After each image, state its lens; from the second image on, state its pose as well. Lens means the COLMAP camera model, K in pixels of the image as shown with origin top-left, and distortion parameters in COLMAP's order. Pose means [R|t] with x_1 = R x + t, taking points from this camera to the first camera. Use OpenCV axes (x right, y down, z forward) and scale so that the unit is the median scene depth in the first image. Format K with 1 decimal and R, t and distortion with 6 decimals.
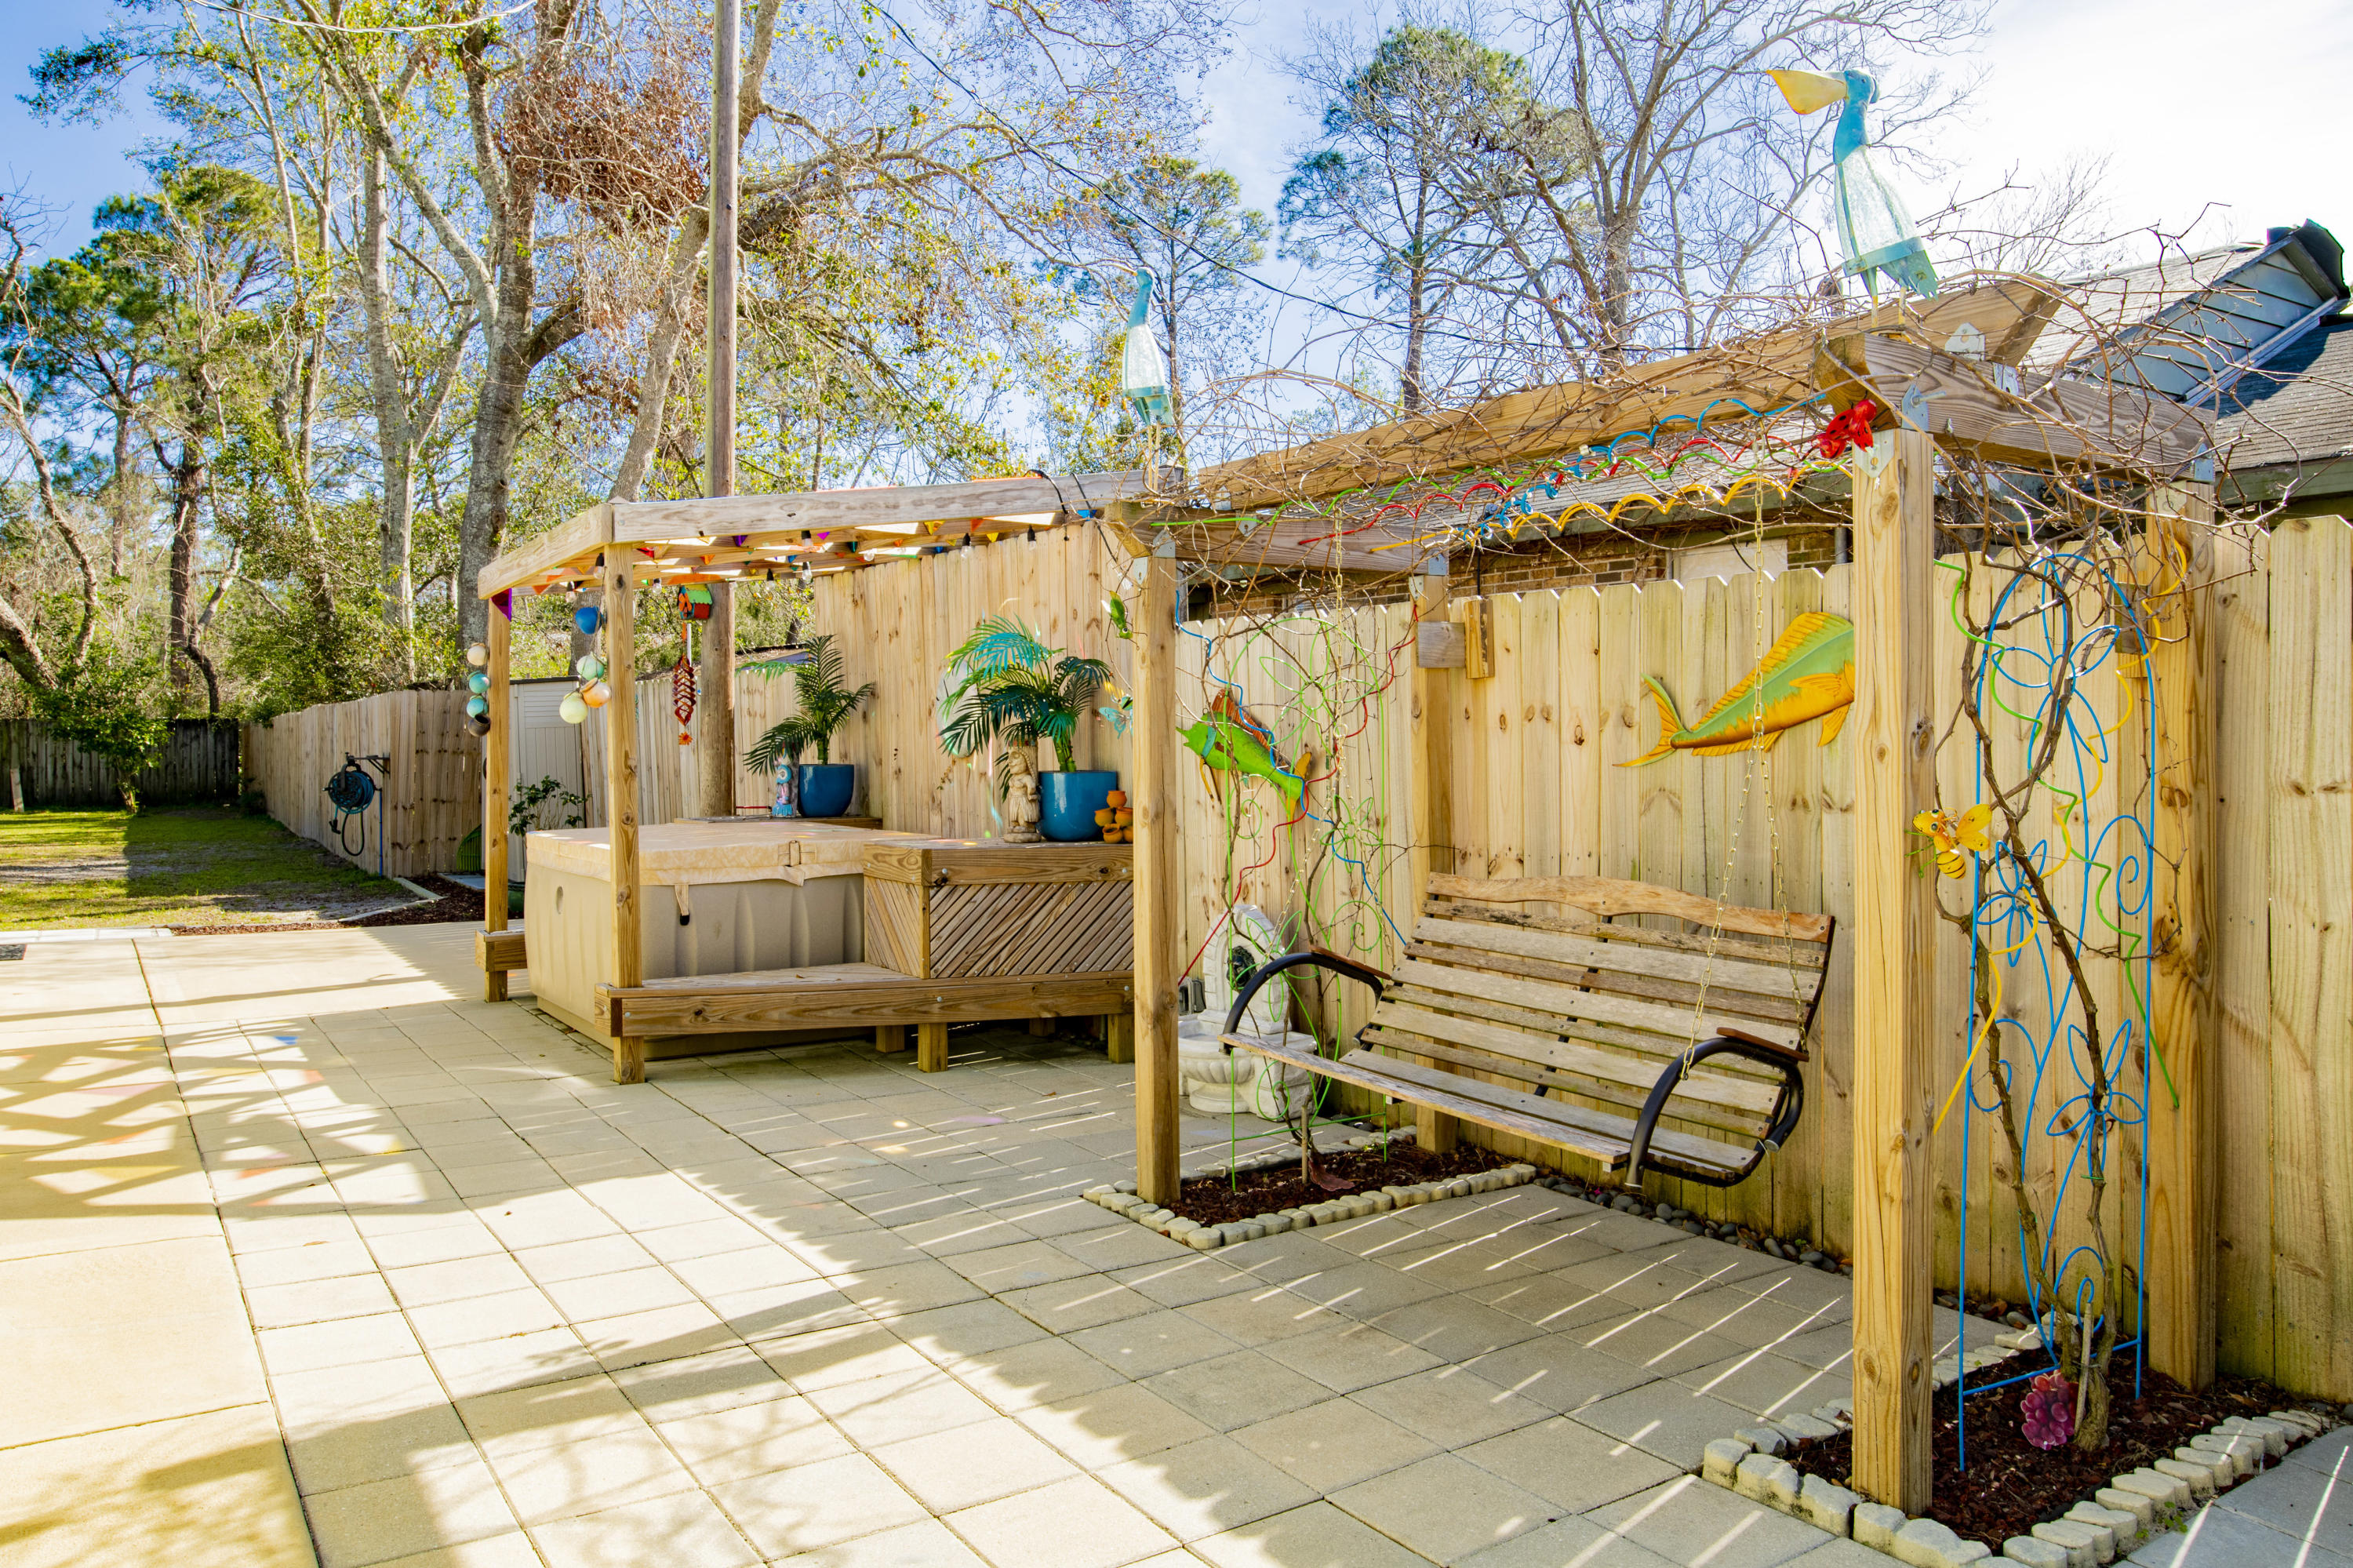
lens RADIAL K [[1611.3, 0, 1137.8], [0, 1611.3, 728.5], [0, 0, 1]] dist [-0.028027, 0.004413]
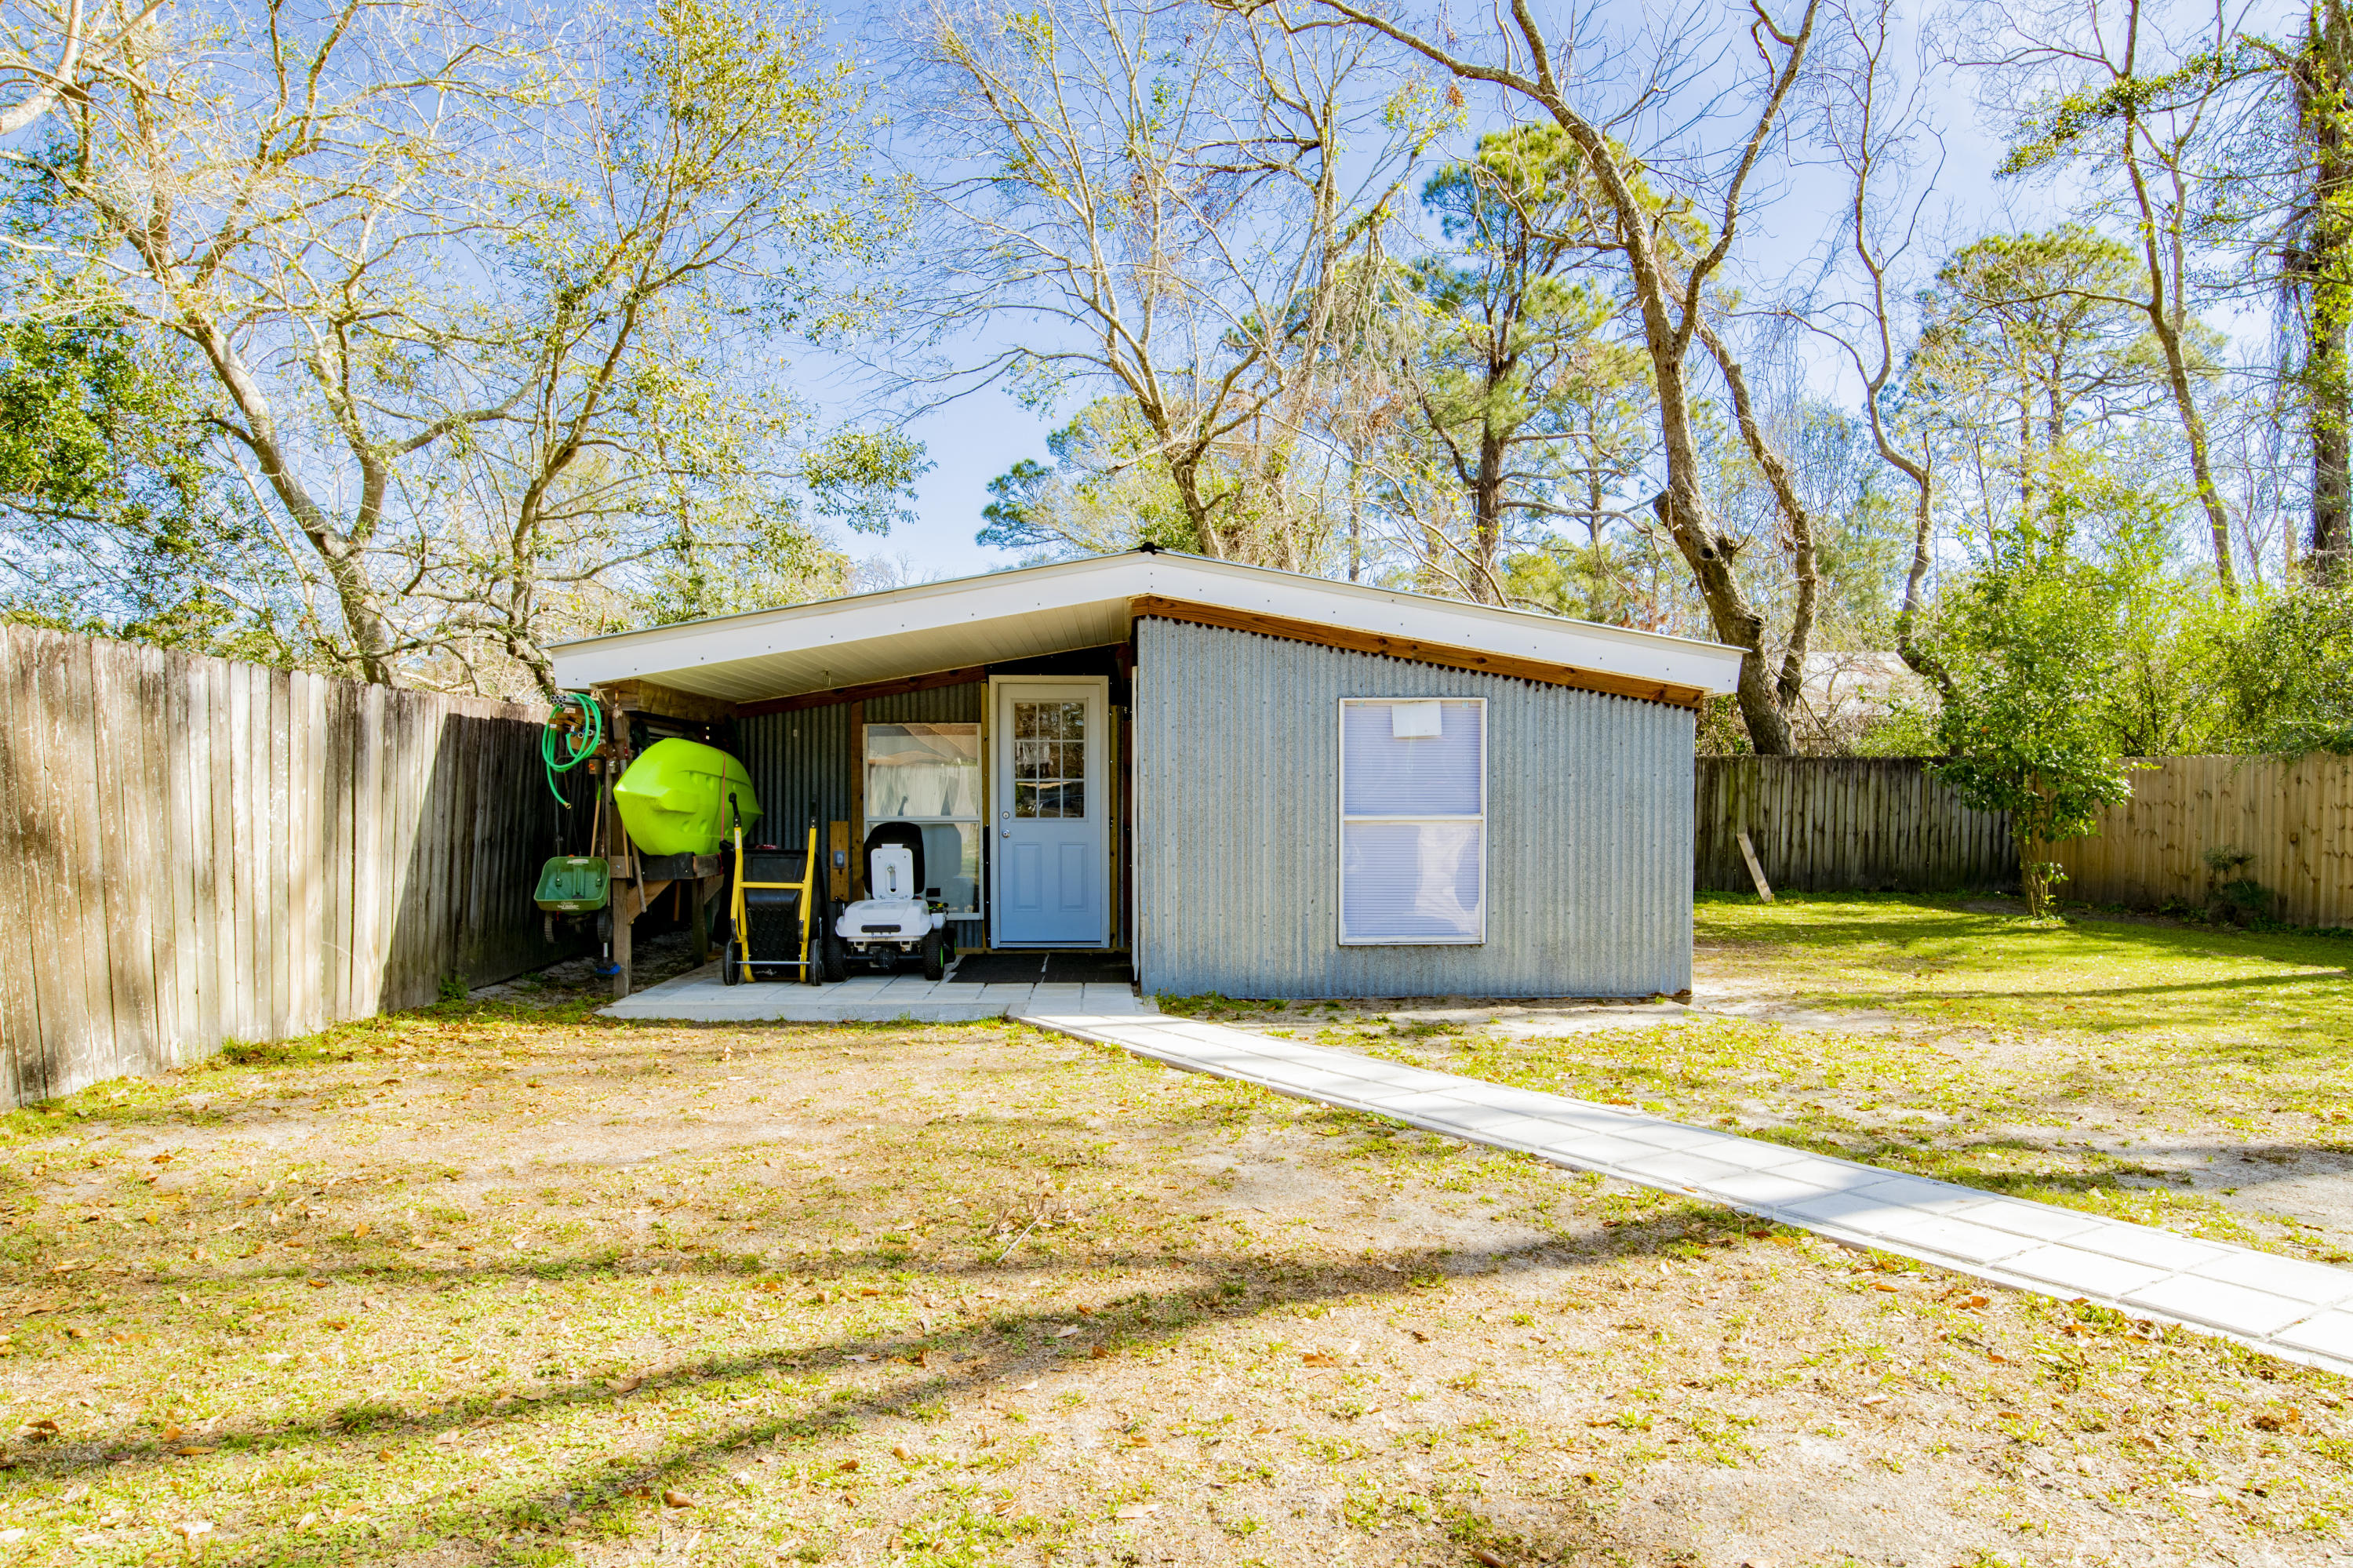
lens RADIAL K [[1521.7, 0, 1170.1], [0, 1521.7, 830.1], [0, 0, 1]] dist [-0.006761, -0.044114]
pose [[0.856970, 0.014167, -0.515172, -0.740708], [0.002170, 0.999514, 0.031096, 0.005770], [0.515362, -0.027766, 0.856523, 0.438026]]
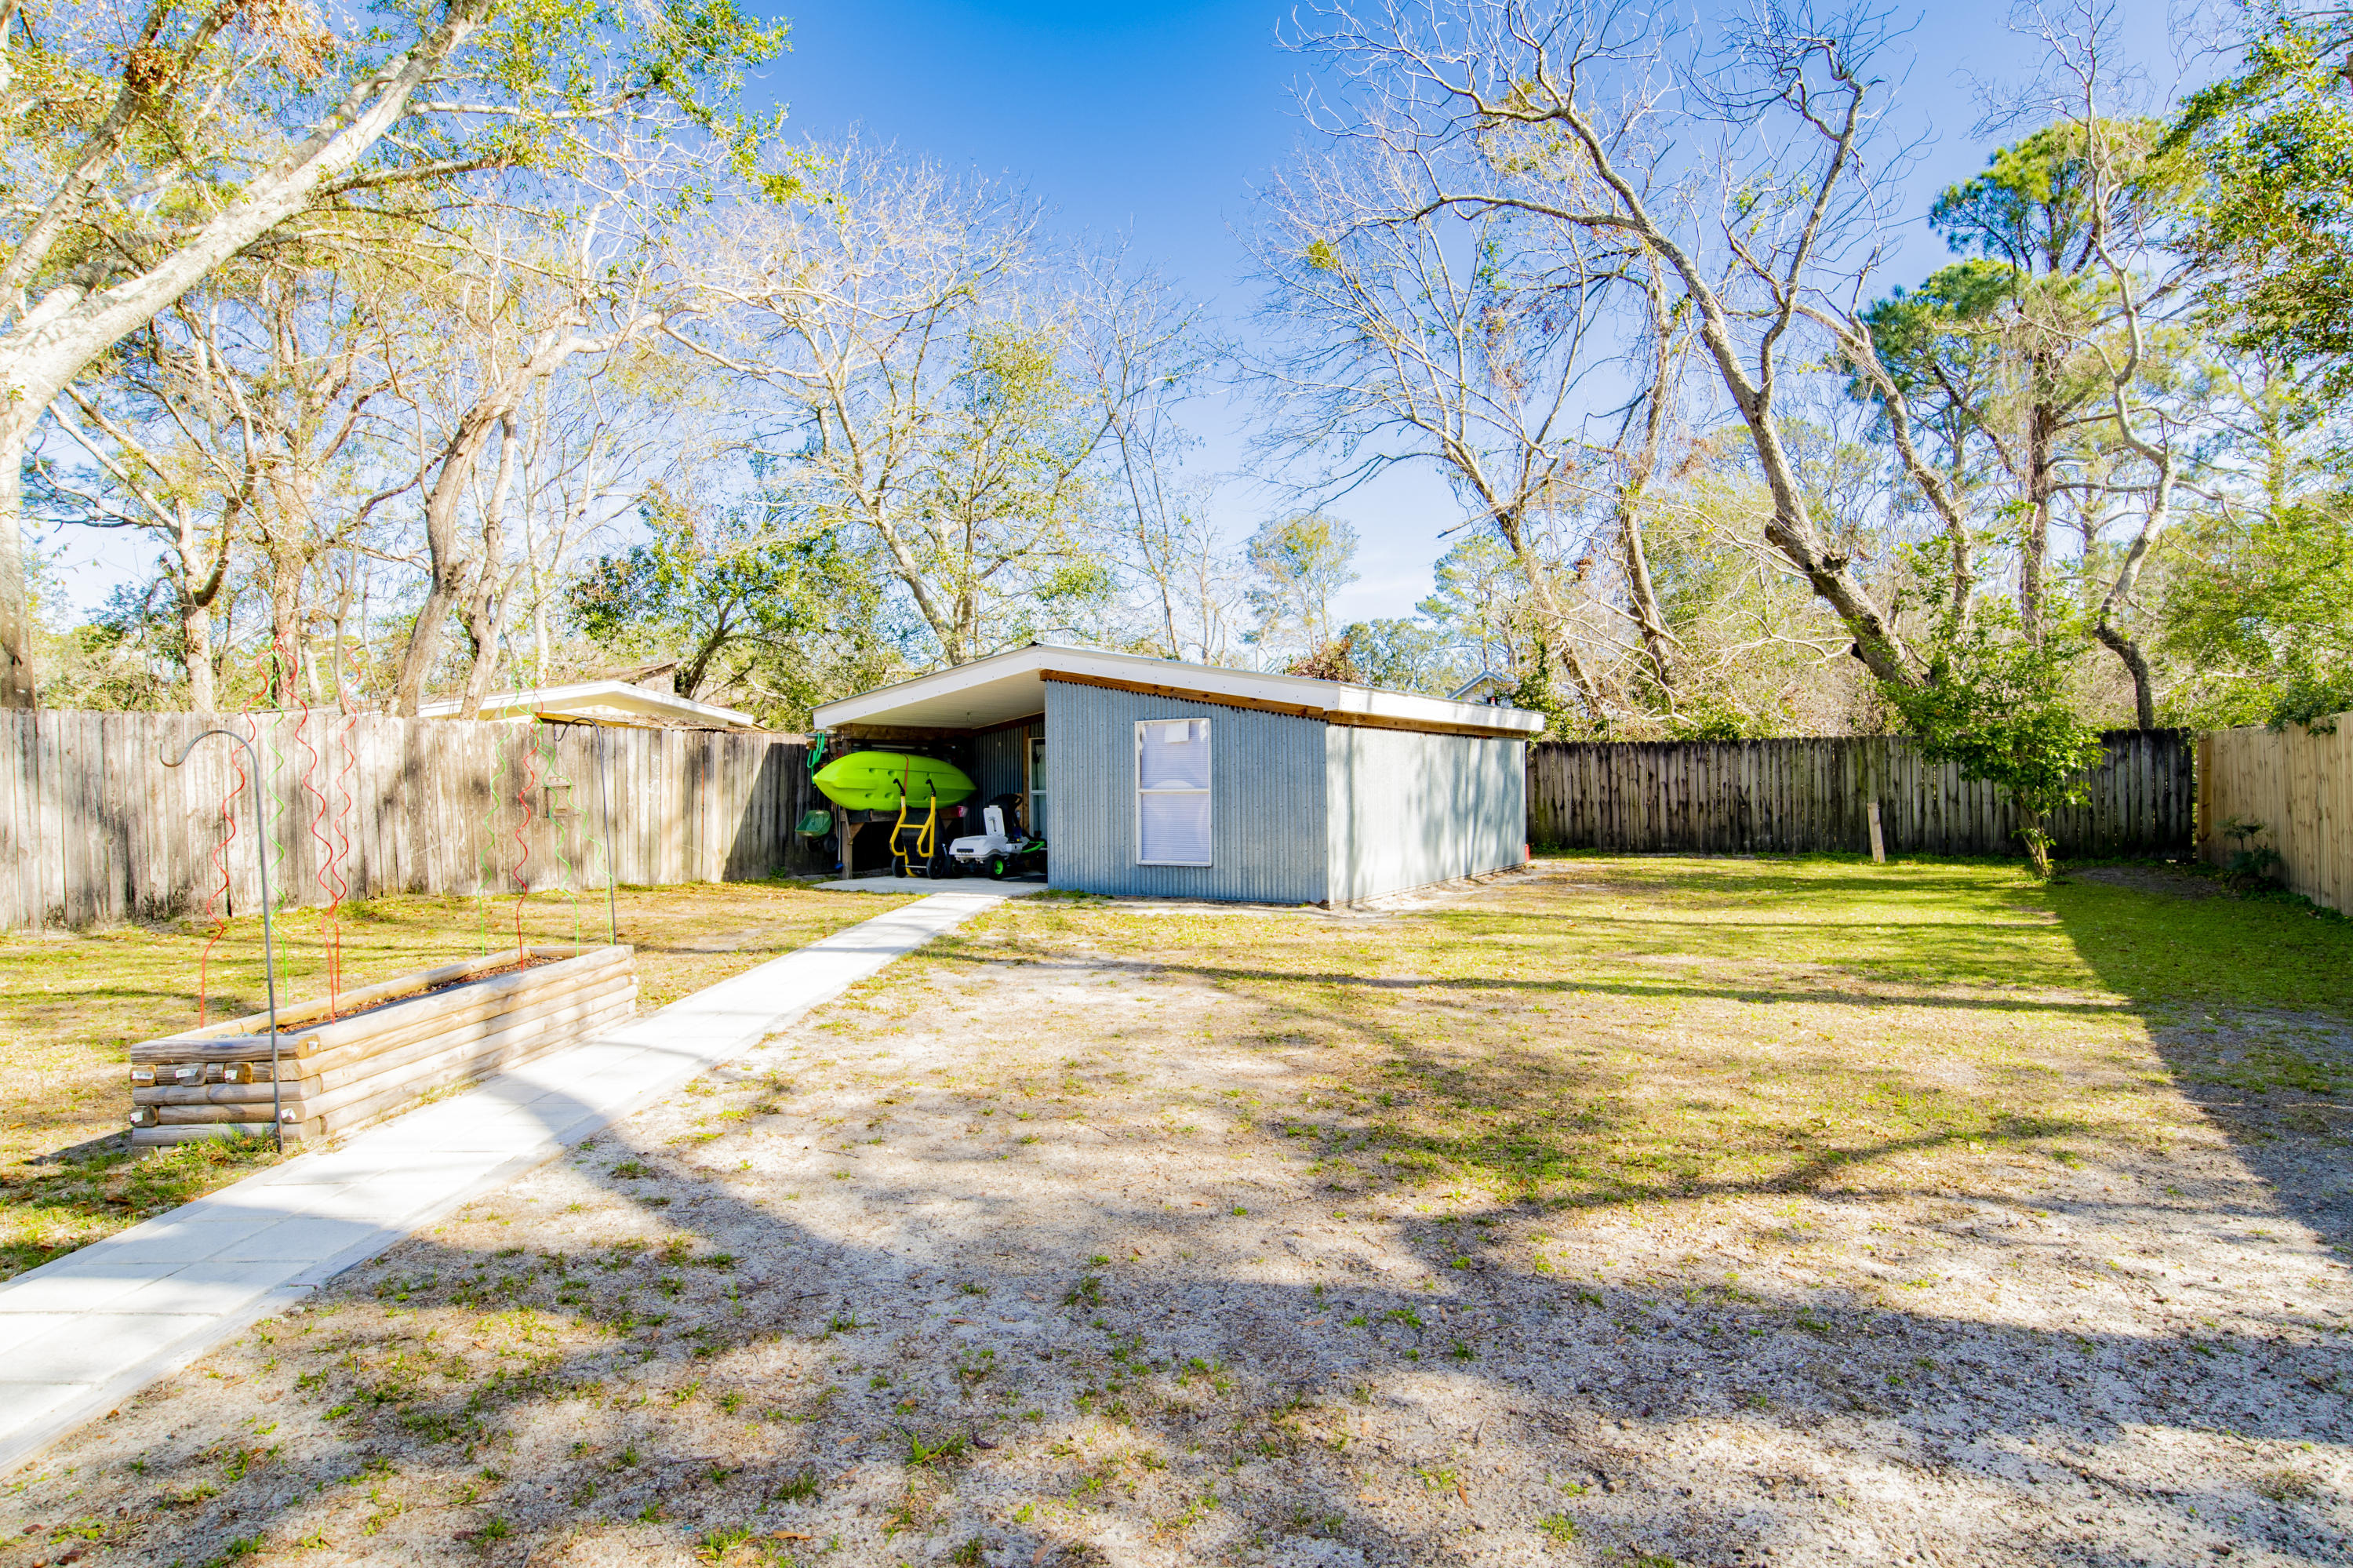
lens RADIAL K [[1290.4, 0, 1191.7], [0, 1290.4, 770.8], [0, 0, 1]] dist [-0.037568, -0.000193]
pose [[0.447239, -0.006073, -0.894394, -0.390544], [0.016536, 0.999862, 0.001479, 0.005527], [0.894262, -0.015451, 0.447277, 0.557215]]
